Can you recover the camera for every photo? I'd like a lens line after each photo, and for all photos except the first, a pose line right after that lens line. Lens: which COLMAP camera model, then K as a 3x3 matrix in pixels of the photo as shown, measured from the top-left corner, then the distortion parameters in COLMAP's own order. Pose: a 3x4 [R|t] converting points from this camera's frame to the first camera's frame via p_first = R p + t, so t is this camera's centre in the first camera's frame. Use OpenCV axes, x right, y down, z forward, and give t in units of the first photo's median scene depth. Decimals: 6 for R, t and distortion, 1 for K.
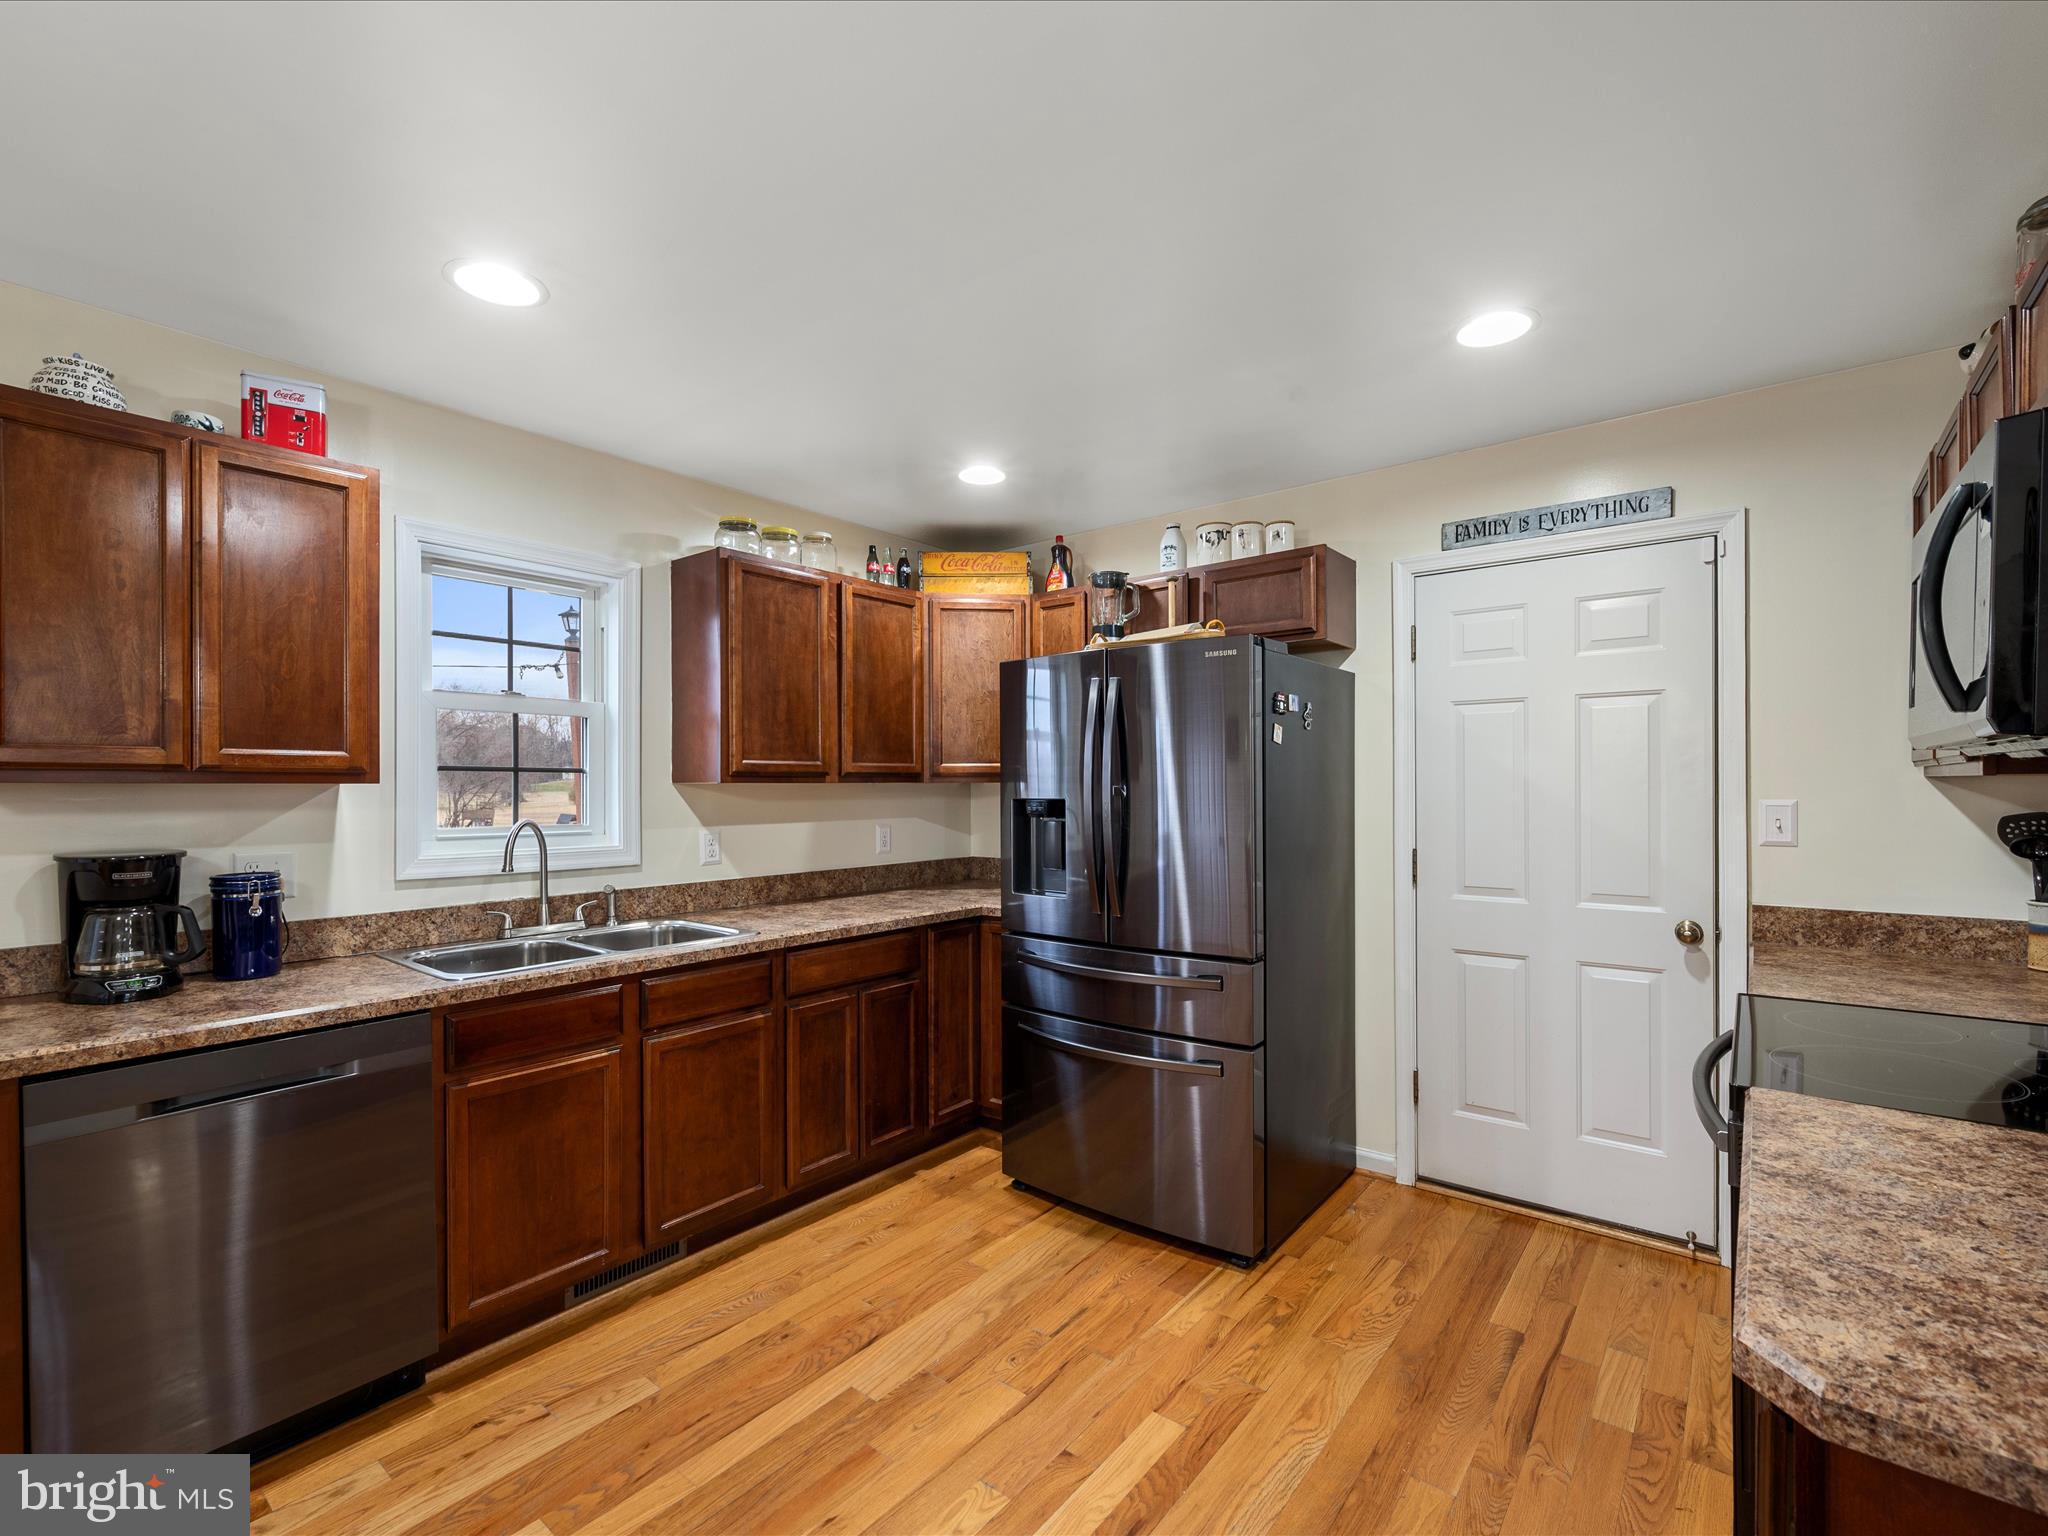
lens RADIAL K [[914.0, 0, 1030.1], [0, 914.0, 780.8], [0, 0, 1]] dist [0.004017, -0.000579]
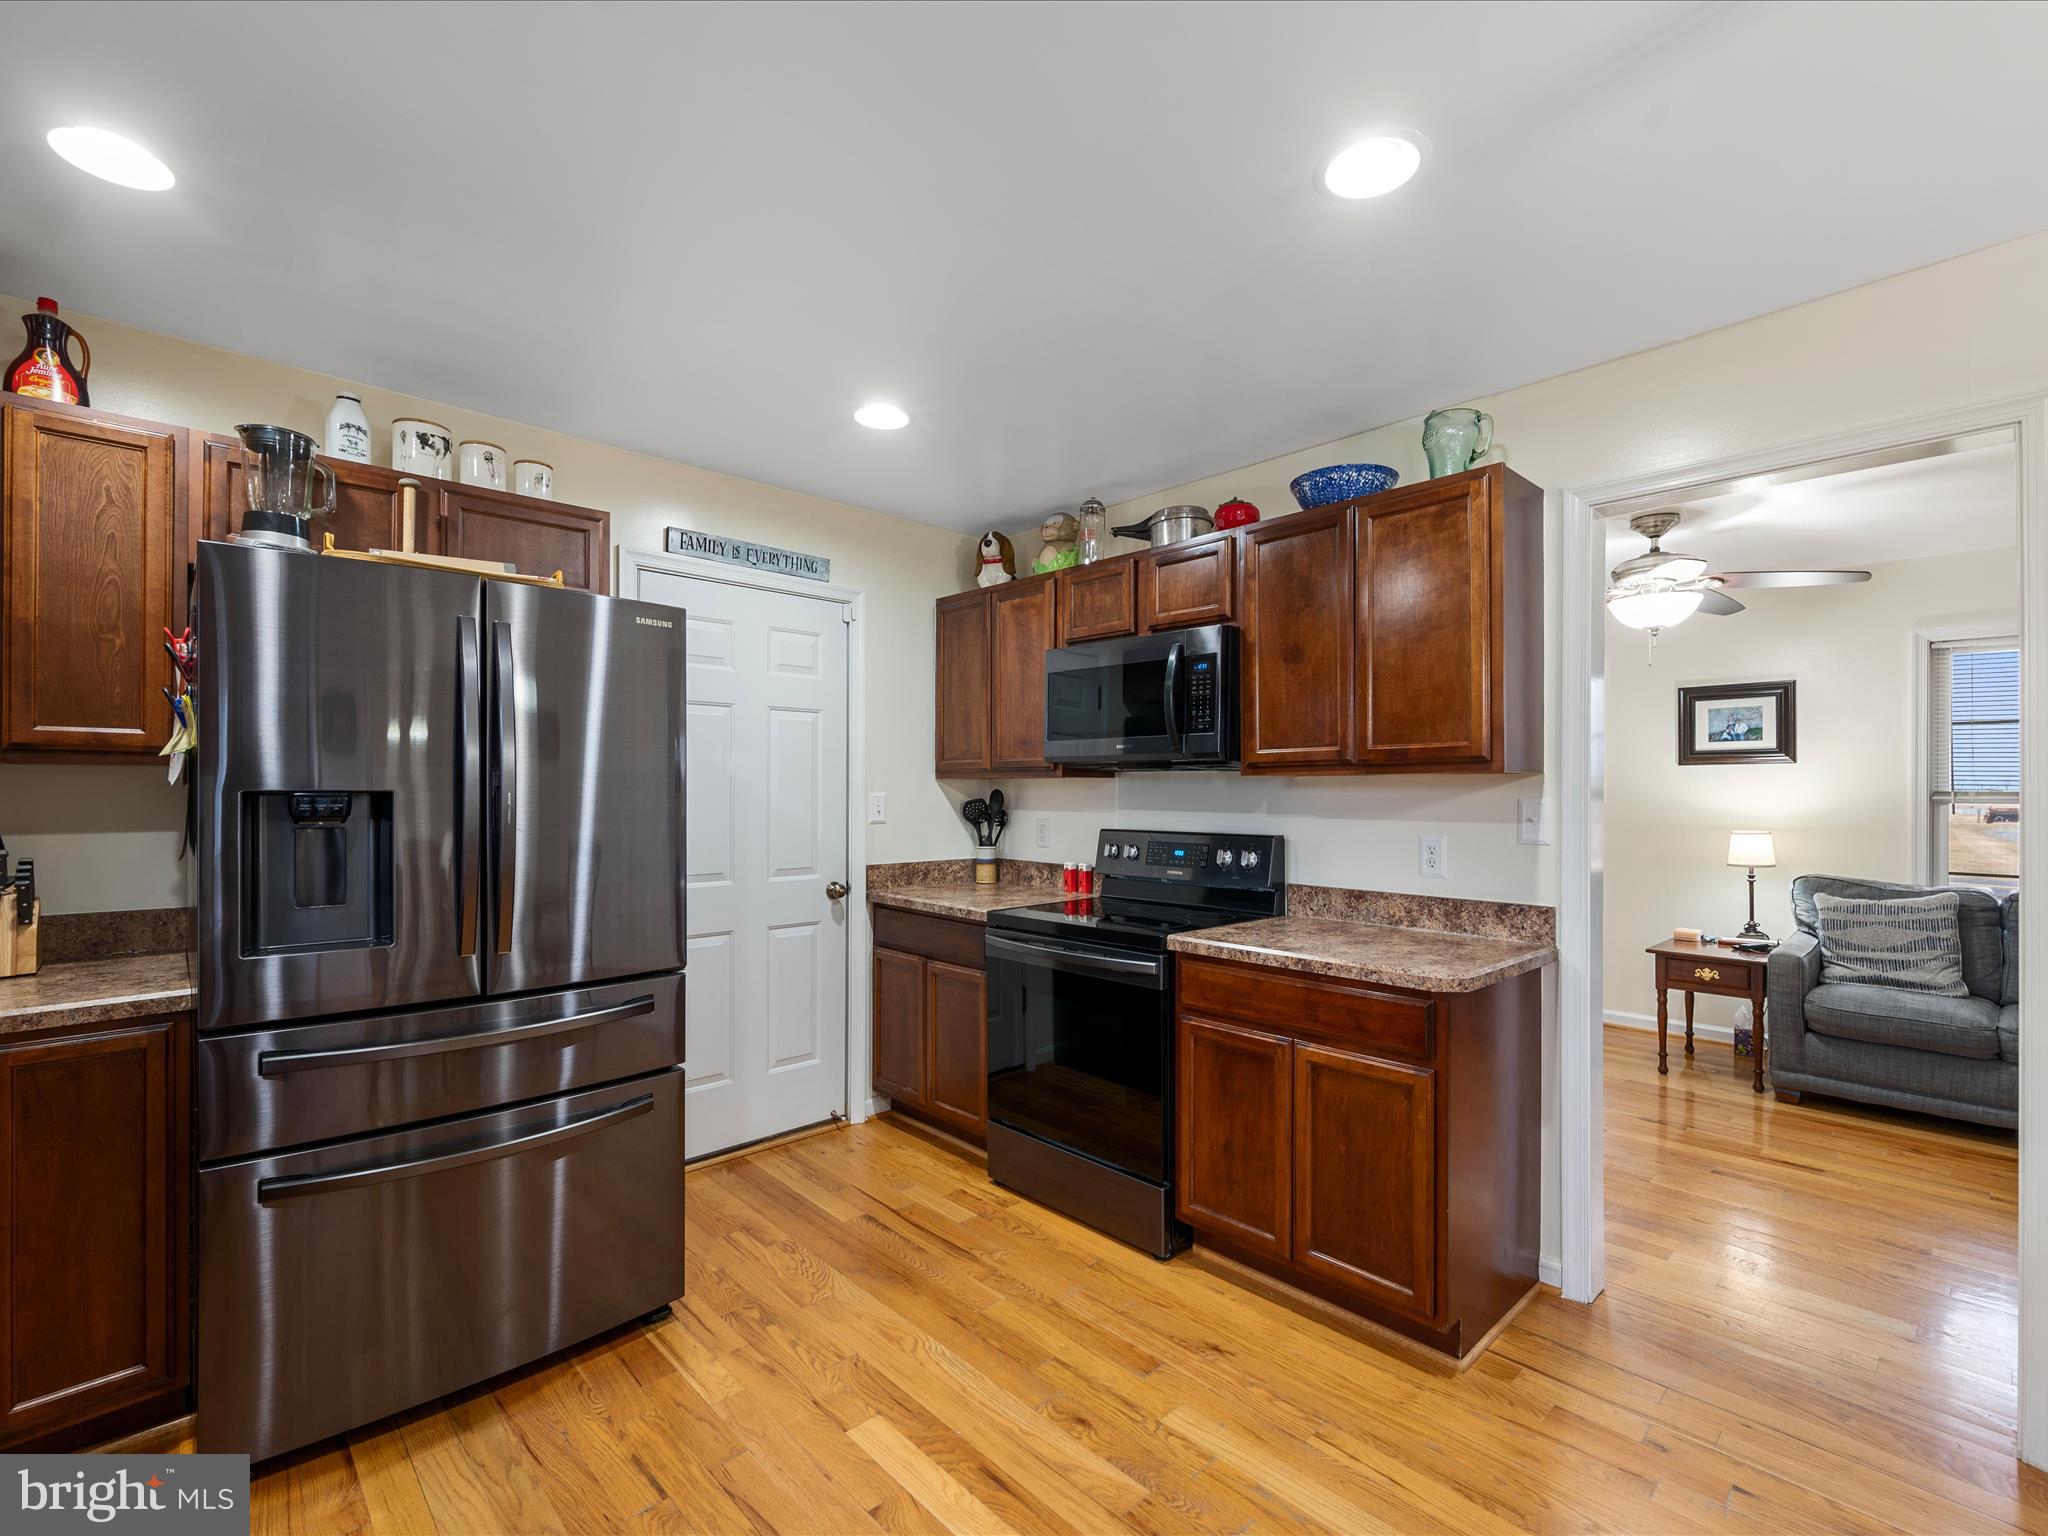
lens RADIAL K [[914.0, 0, 1055.6], [0, 914.0, 783.7], [0, 0, 1]] dist [0.004017, -0.000579]
pose [[0.136313, 0.011440, 0.990600, -0.584196], [-0.009025, 0.999906, -0.010306, 0.018186], [-0.990625, -0.007536, 0.136403, 0.492107]]
